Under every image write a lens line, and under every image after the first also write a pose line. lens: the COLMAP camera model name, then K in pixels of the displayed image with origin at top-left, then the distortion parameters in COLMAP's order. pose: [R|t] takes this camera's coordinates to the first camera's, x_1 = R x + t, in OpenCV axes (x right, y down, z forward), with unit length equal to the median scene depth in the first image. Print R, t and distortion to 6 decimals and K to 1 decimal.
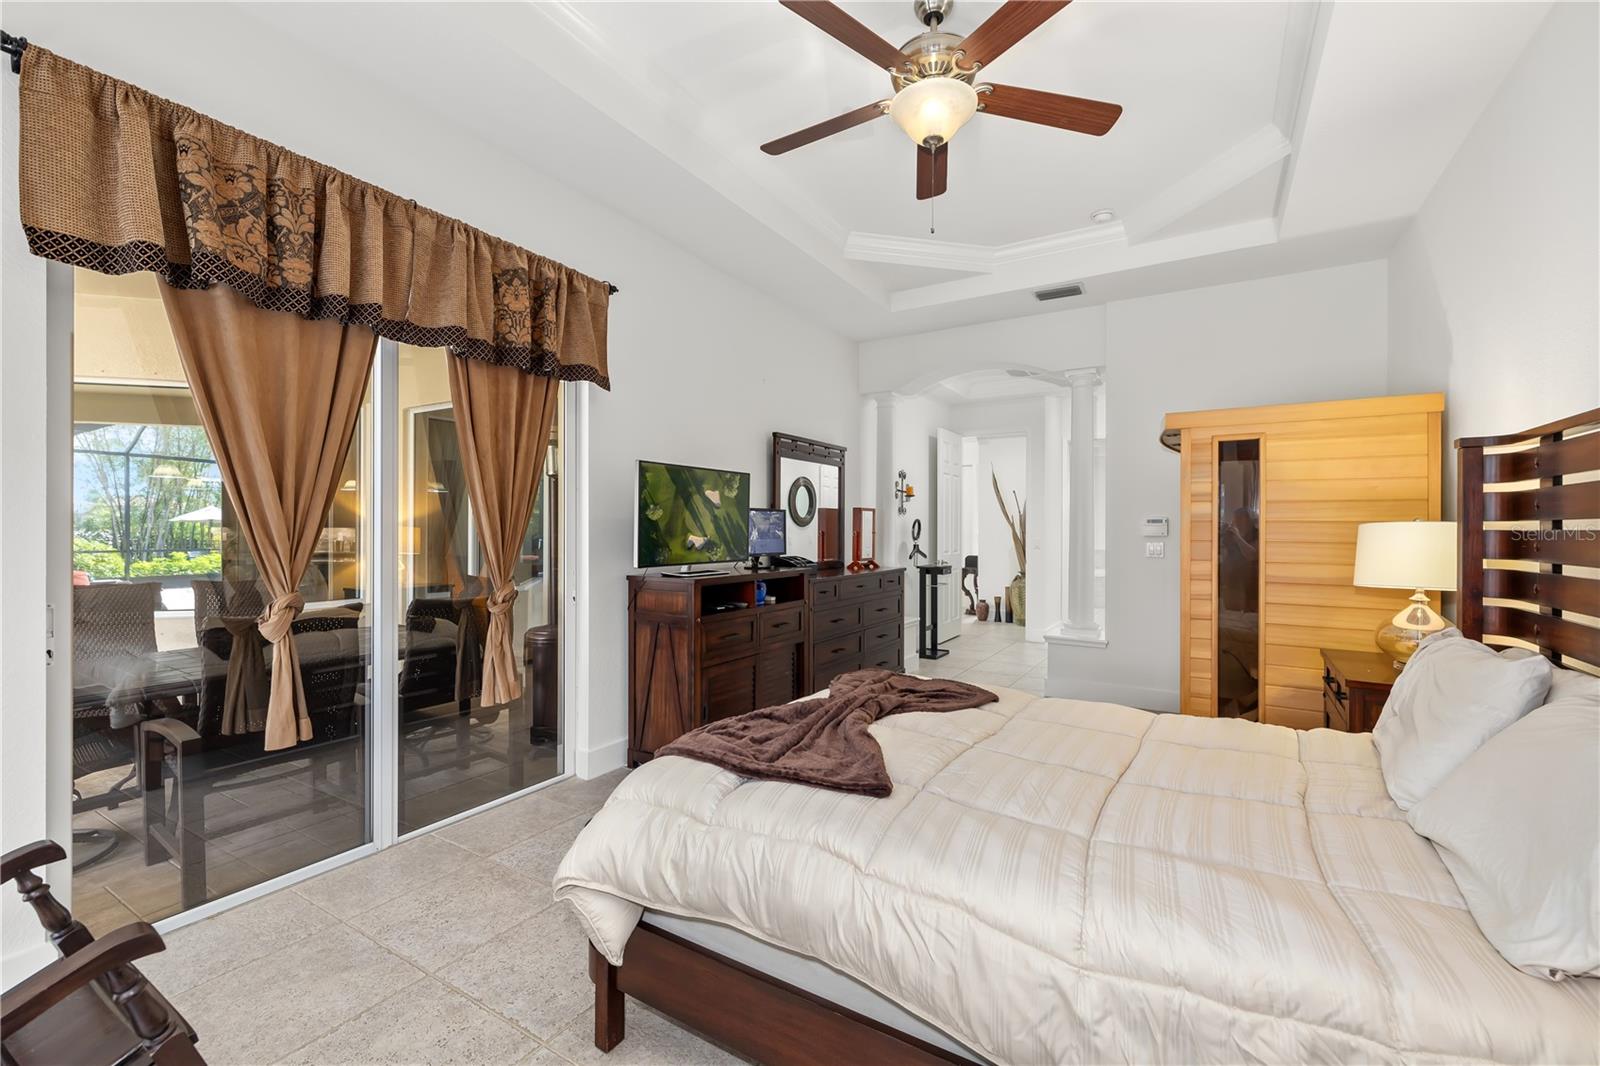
lens RADIAL K [[676.9, 0, 795.5], [0, 676.9, 535.7], [0, 0, 1]] dist [-0.000576, -0.000979]
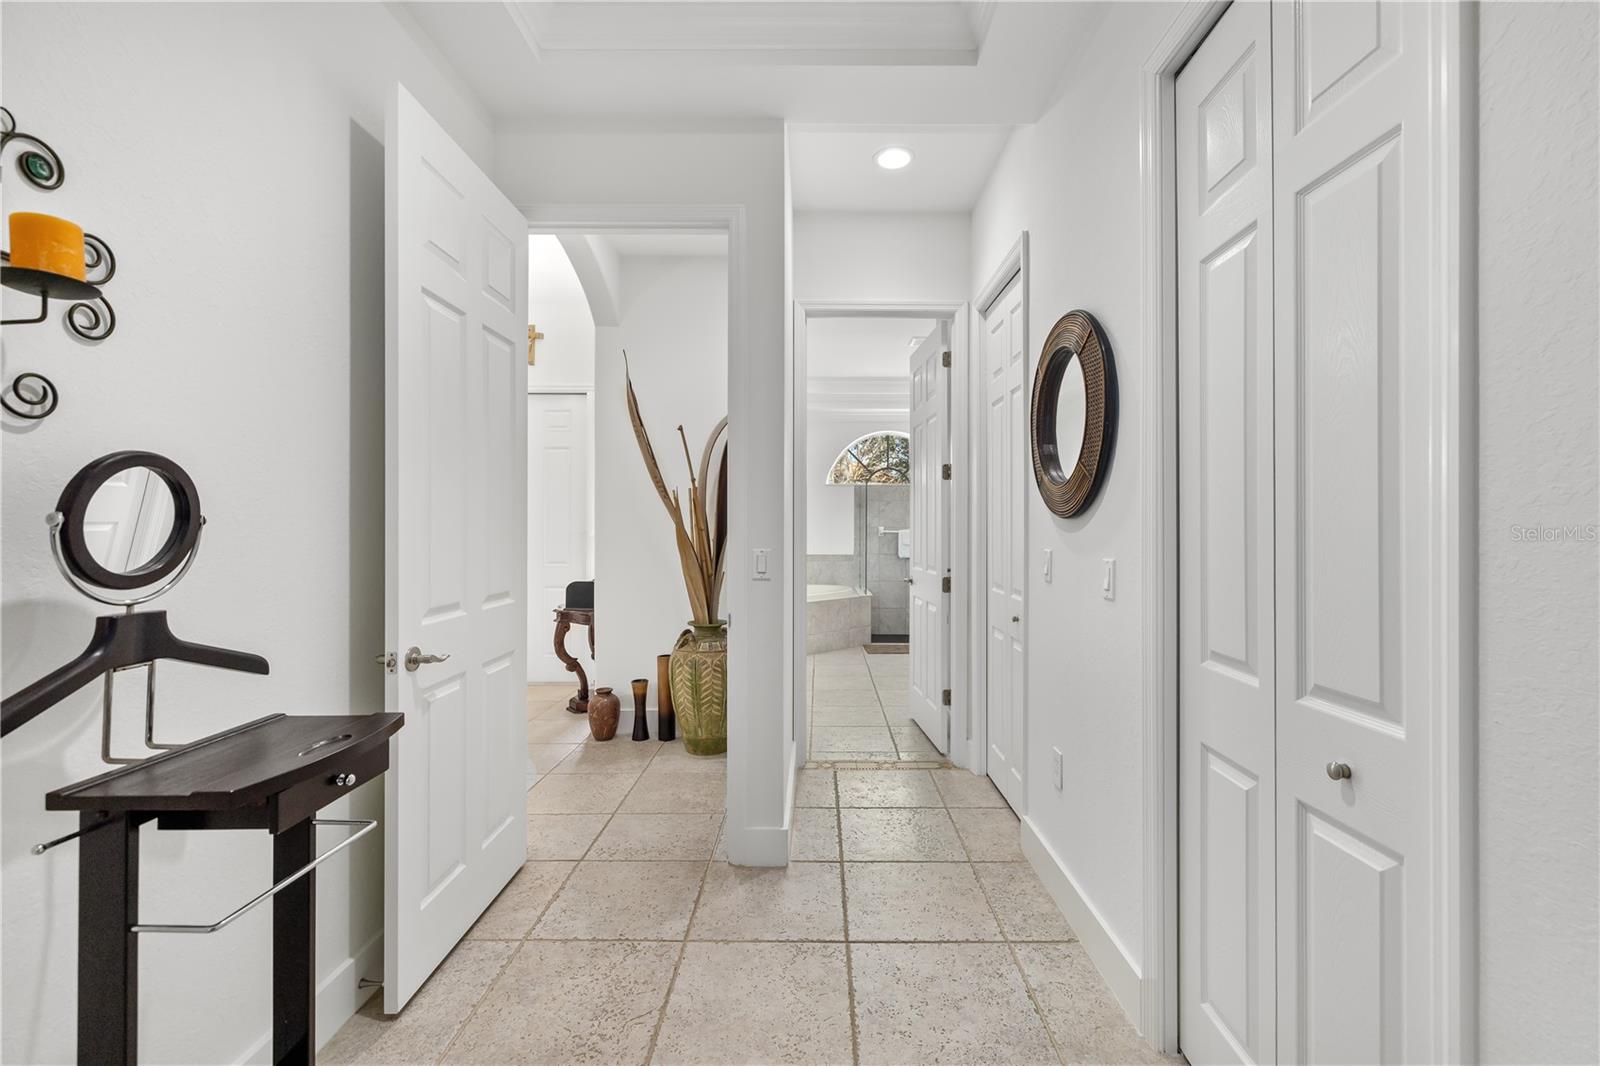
lens RADIAL K [[676.9, 0, 800.3], [0, 676.9, 525.8], [0, 0, 1]] dist [-0.000576, -0.000979]
pose [[0.858449, -0.000326, 0.512899, 0.324988], [0.003753, 0.999977, -0.005644, -0.007755], [-0.512885, 0.006770, 0.858430, 1.132919]]
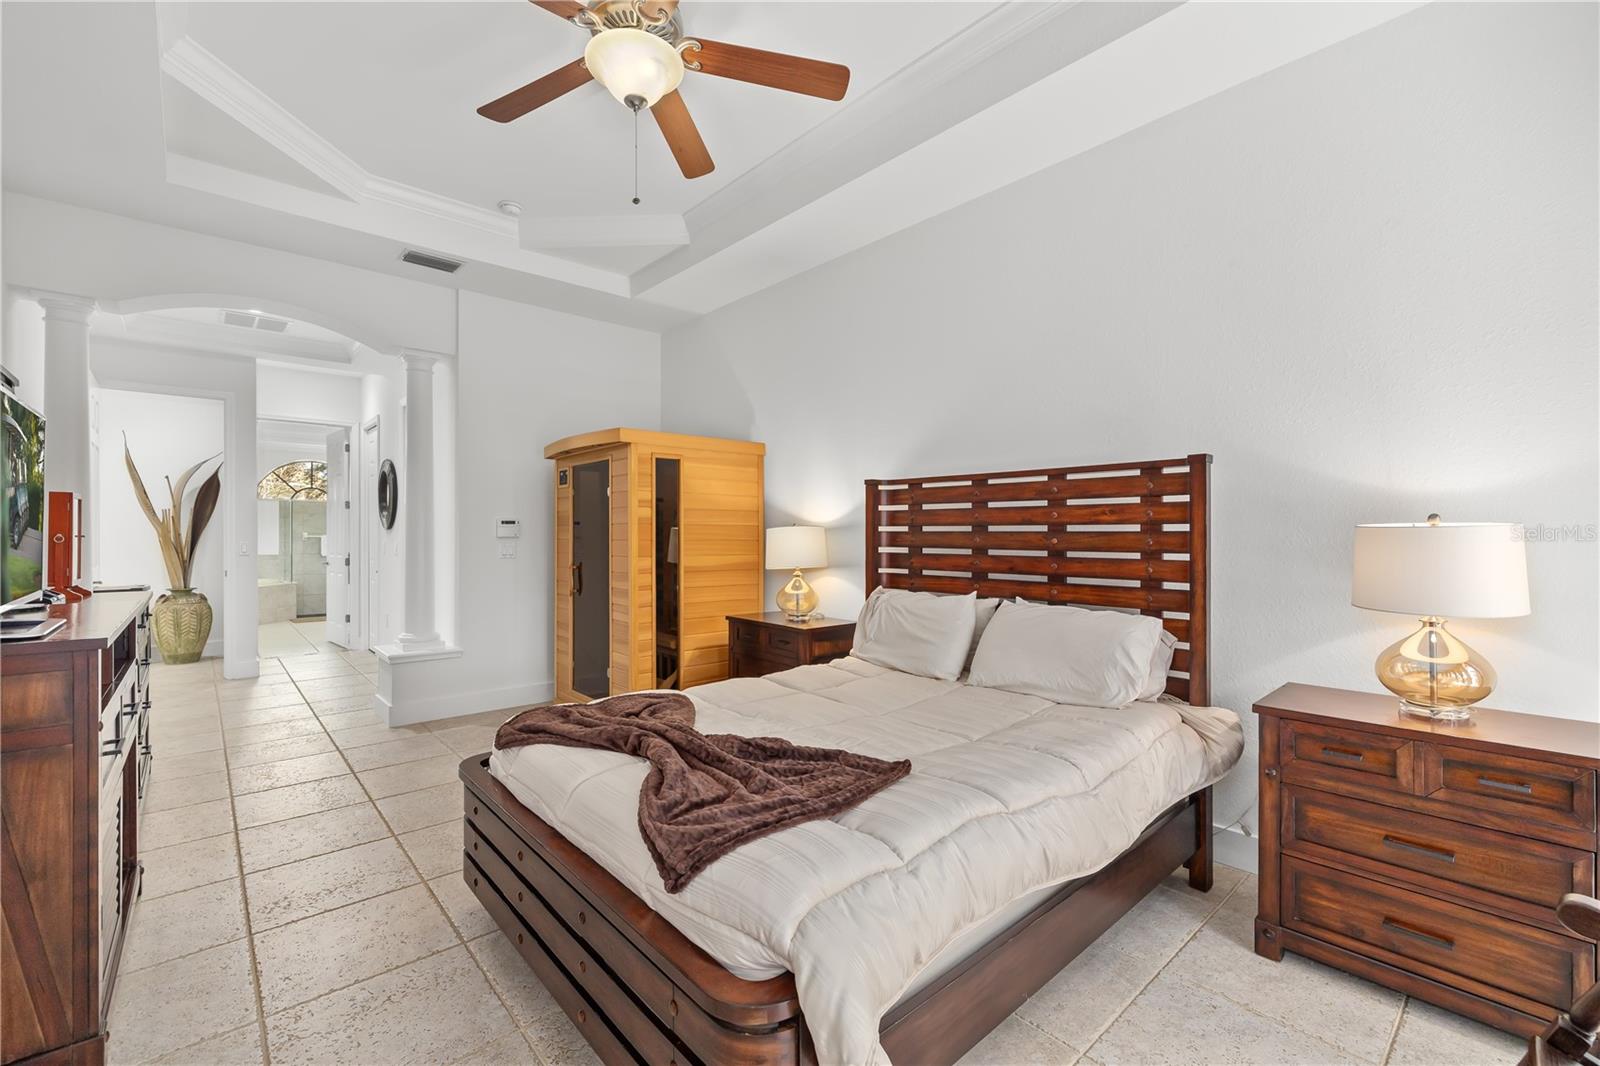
lens RADIAL K [[676.9, 0, 813.8], [0, 676.9, 534.5], [0, 0, 1]] dist [-0.000576, -0.000979]
pose [[0.264071, -0.003469, 0.964497, -0.330323], [0.007437, 0.999971, 0.001560, -0.001520], [-0.964475, 0.006761, 0.264089, 0.291851]]
